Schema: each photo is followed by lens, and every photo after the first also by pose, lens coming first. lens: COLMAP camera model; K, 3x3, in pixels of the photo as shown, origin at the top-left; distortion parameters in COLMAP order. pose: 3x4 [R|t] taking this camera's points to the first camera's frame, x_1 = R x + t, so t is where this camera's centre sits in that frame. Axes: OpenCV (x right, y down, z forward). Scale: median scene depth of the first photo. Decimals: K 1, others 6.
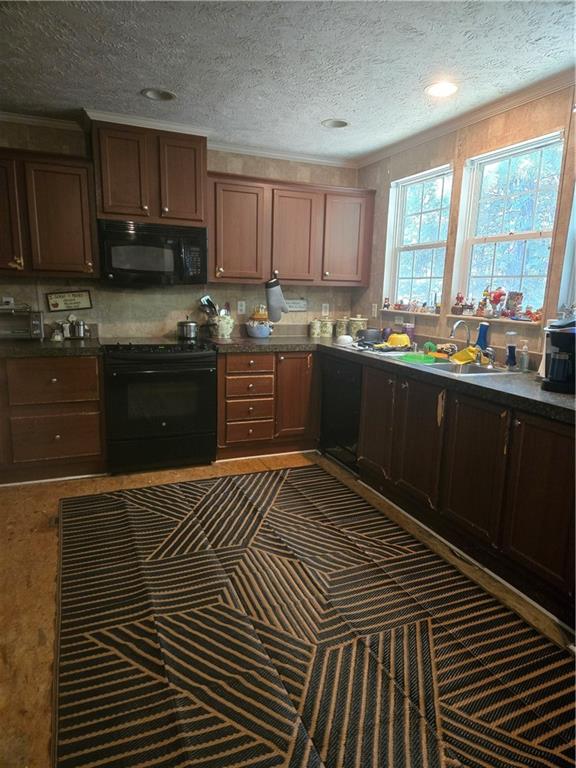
lens RADIAL K [[513.5, 0, 295.4], [0, 513.5, 389.5], [0, 0, 1]] dist [0.083851, -0.069686]
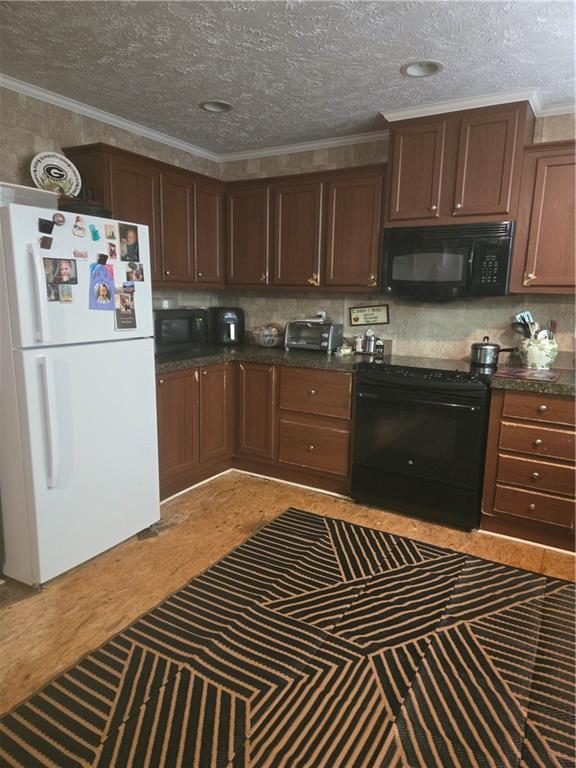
lens RADIAL K [[513.5, 0, 288.6], [0, 513.5, 381.4], [0, 0, 1]] dist [0.083851, -0.069686]
pose [[0.583546, 0.127324, -0.802037, 0.281200], [-0.162900, 0.985911, 0.037992, -0.061276], [0.795574, 0.108482, 0.596065, 0.323544]]
